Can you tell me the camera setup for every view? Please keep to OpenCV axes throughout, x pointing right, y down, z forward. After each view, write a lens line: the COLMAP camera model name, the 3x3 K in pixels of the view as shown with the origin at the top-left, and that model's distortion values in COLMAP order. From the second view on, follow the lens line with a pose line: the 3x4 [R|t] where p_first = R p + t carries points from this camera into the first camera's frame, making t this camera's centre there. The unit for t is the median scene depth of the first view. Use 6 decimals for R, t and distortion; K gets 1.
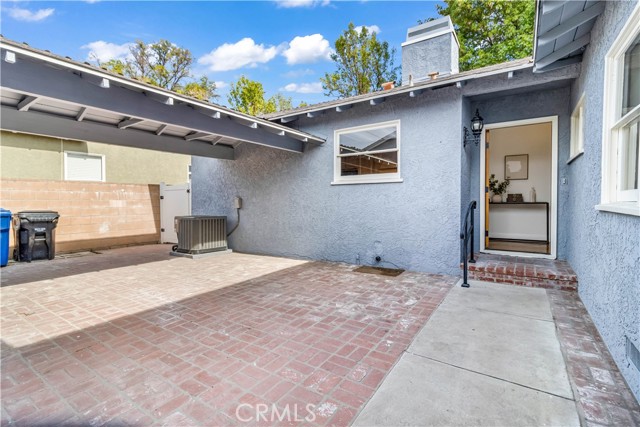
lens RADIAL K [[302.1, 0, 320.0], [0, 302.1, 213.5], [0, 0, 1]] dist [-0.000734, 0.000001]
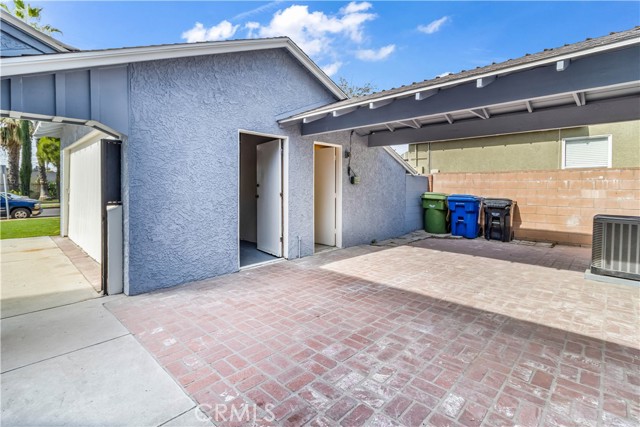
lens RADIAL K [[303.9, 0, 319.4], [0, 303.9, 201.2], [0, 0, 1]] dist [0.001781, -0.000037]
pose [[-0.179864, 0.048621, -0.982489, 0.618410], [-0.044767, 0.997338, 0.057551, -0.061572], [0.982672, 0.054335, -0.177209, 0.929054]]
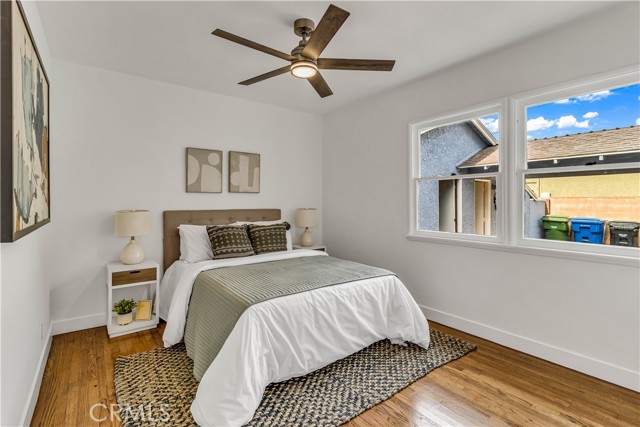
lens RADIAL K [[303.9, 0, 319.4], [0, 303.9, 201.2], [0, 0, 1]] dist [0.001781, -0.000037]
pose [[-0.330501, 0.003670, -0.943799, 1.340339], [-0.036624, 0.999189, 0.016711, -0.123461], [0.943095, 0.040089, -0.330099, 0.312798]]
